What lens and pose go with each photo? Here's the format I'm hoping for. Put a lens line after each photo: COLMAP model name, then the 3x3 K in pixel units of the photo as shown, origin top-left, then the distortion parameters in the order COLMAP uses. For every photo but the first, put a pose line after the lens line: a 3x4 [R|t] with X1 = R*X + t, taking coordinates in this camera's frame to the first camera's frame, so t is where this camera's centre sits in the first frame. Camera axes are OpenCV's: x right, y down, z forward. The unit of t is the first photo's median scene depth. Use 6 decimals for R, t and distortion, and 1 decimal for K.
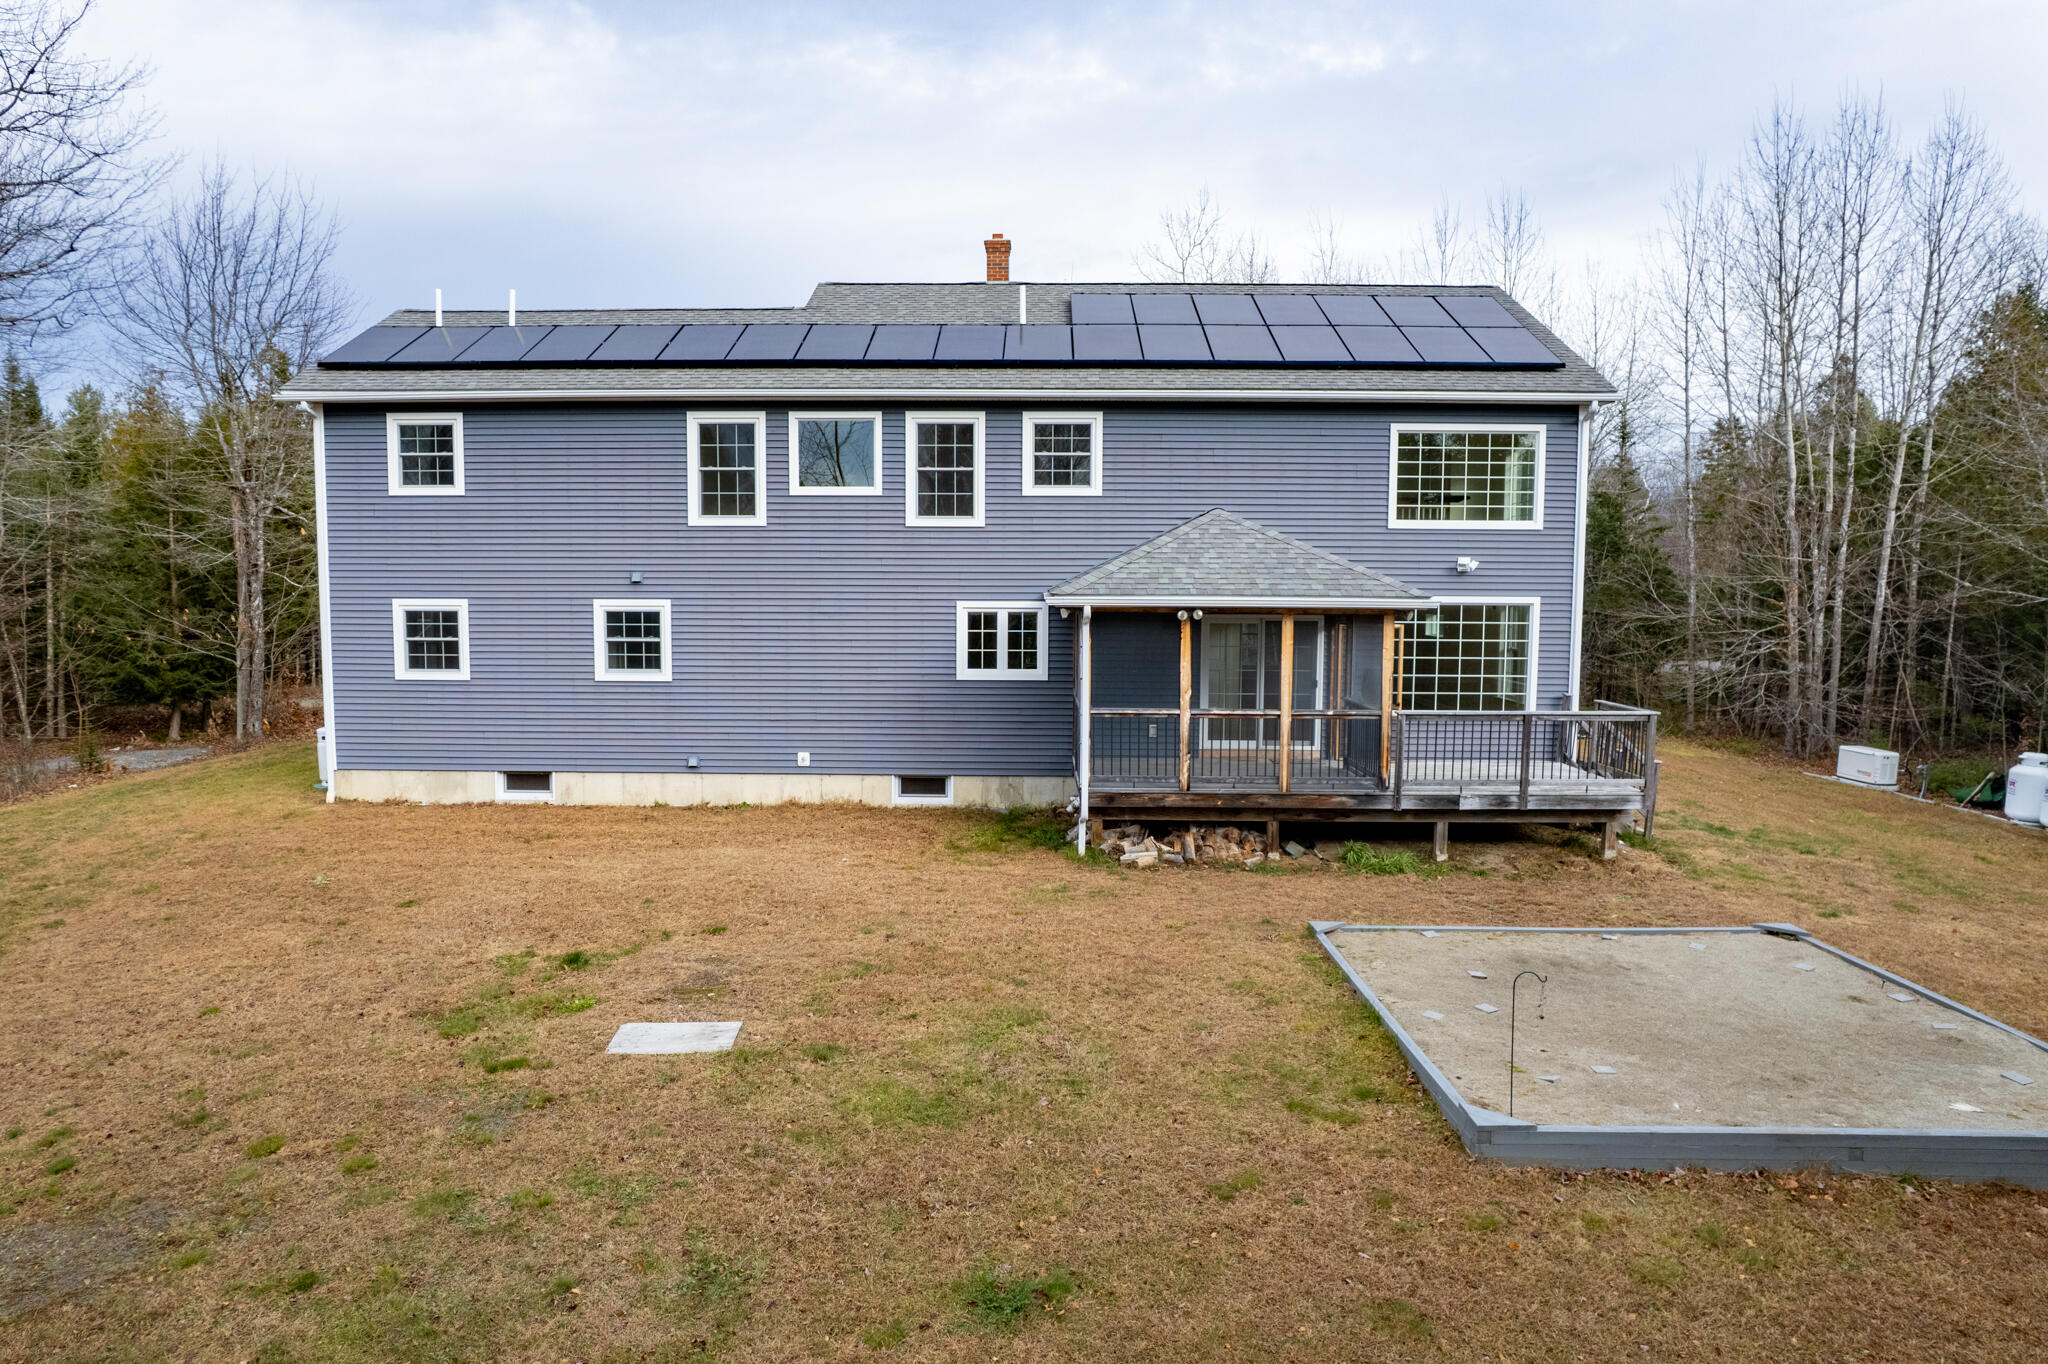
lens RADIAL K [[1303.6, 0, 1021.5], [0, 1303.6, 675.3], [0, 0, 1]] dist [-0.035473, 0.002024]
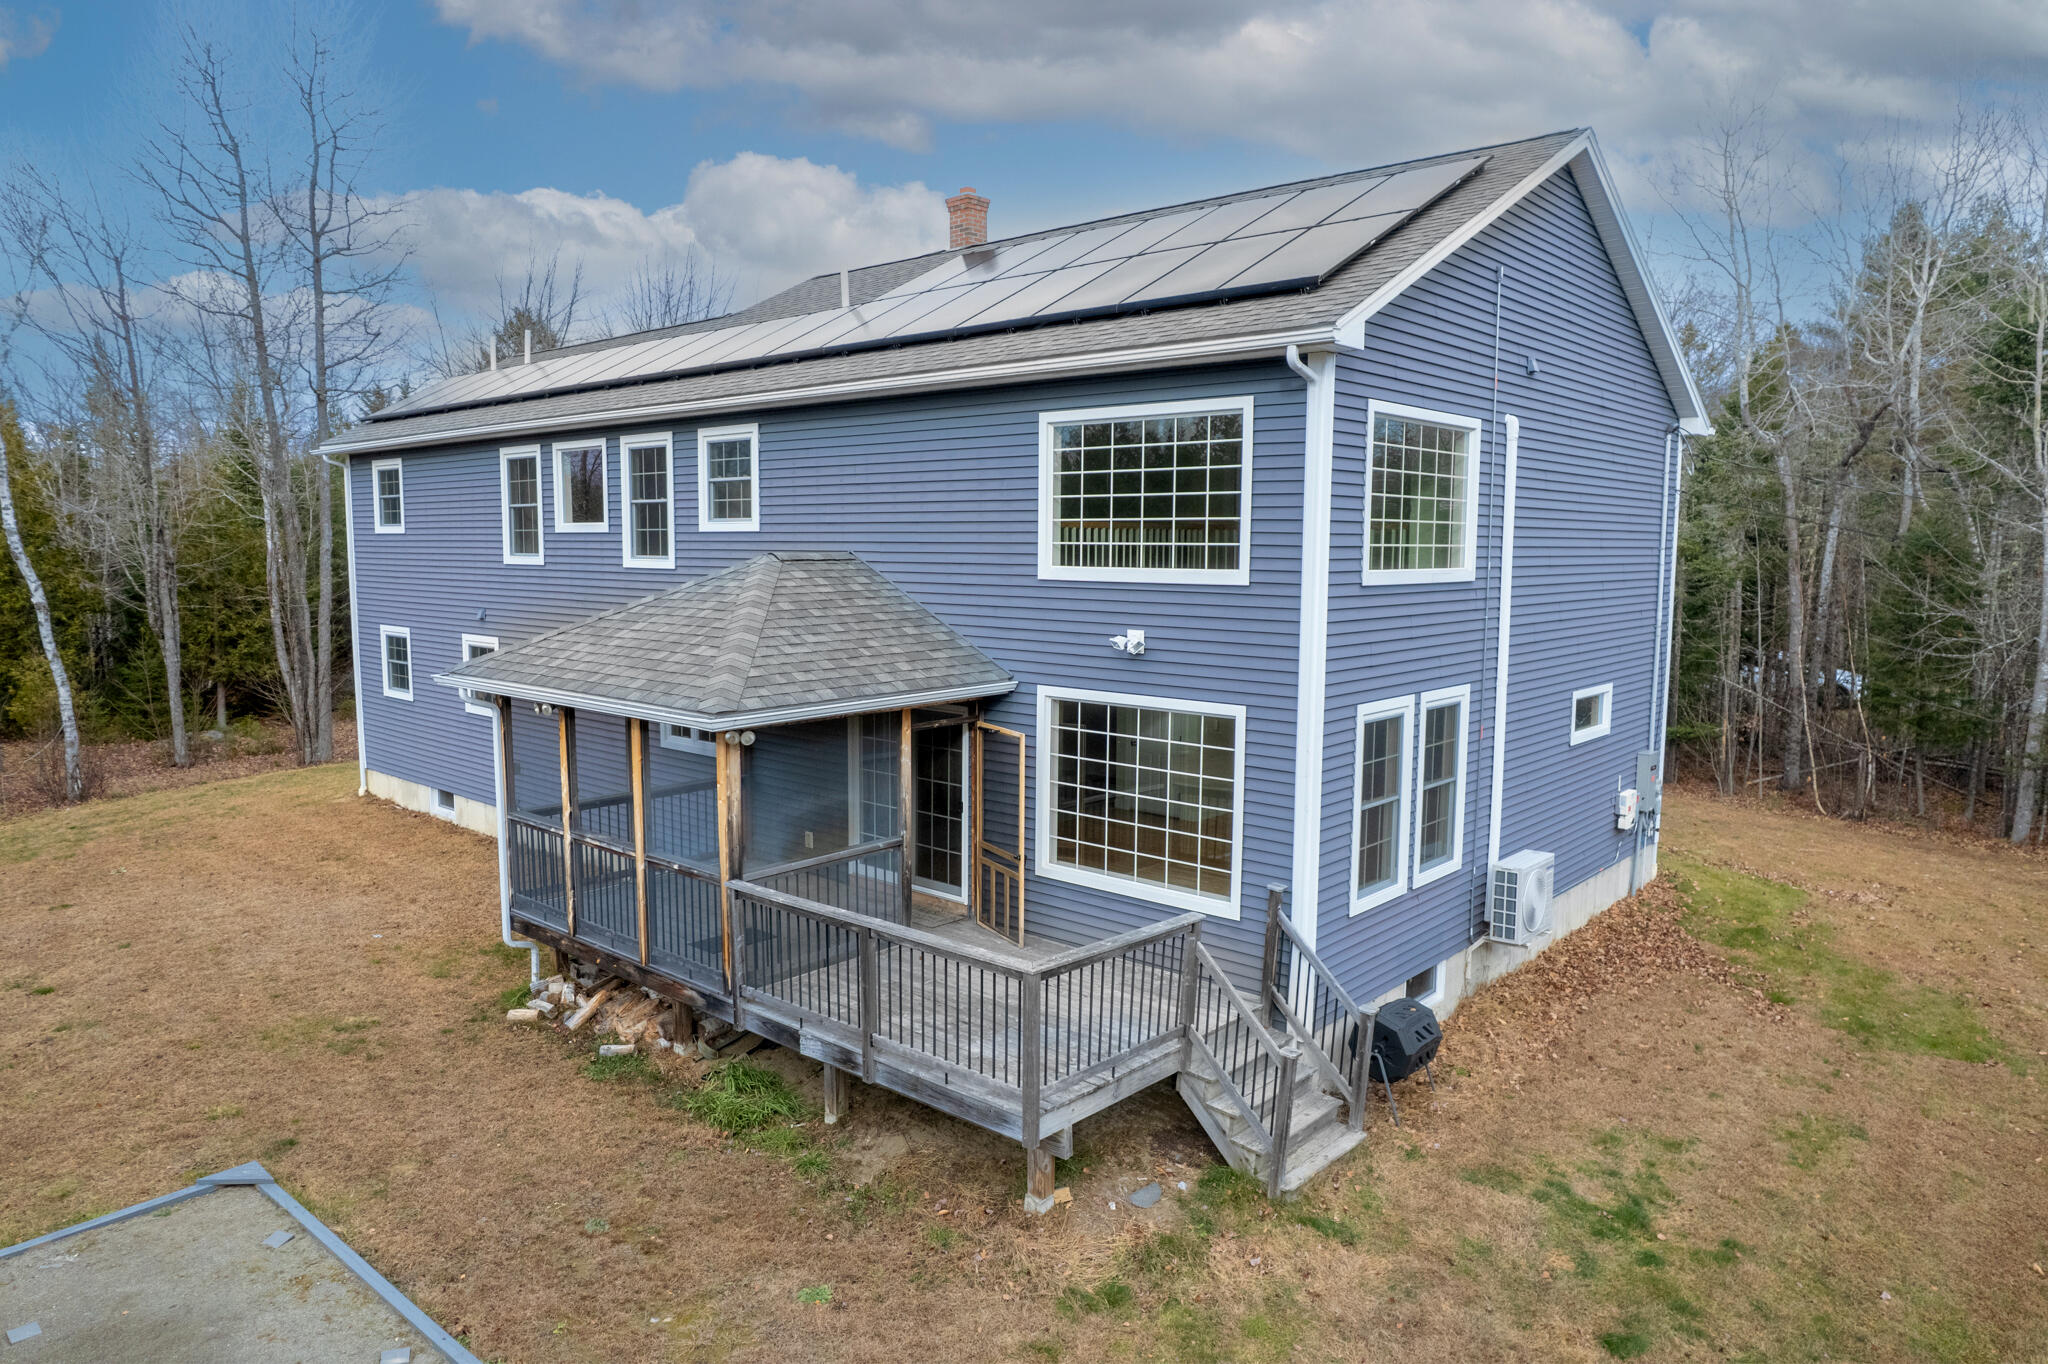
lens RADIAL K [[1303.6, 0, 1025.0], [0, 1303.6, 684.0], [0, 0, 1]] dist [-0.035473, 0.002024]
pose [[0.764124, 0.069709, -0.641292, 0.686647], [-0.049662, 0.997551, 0.049262, -0.093035], [0.643155, -0.005794, 0.765714, 0.507073]]
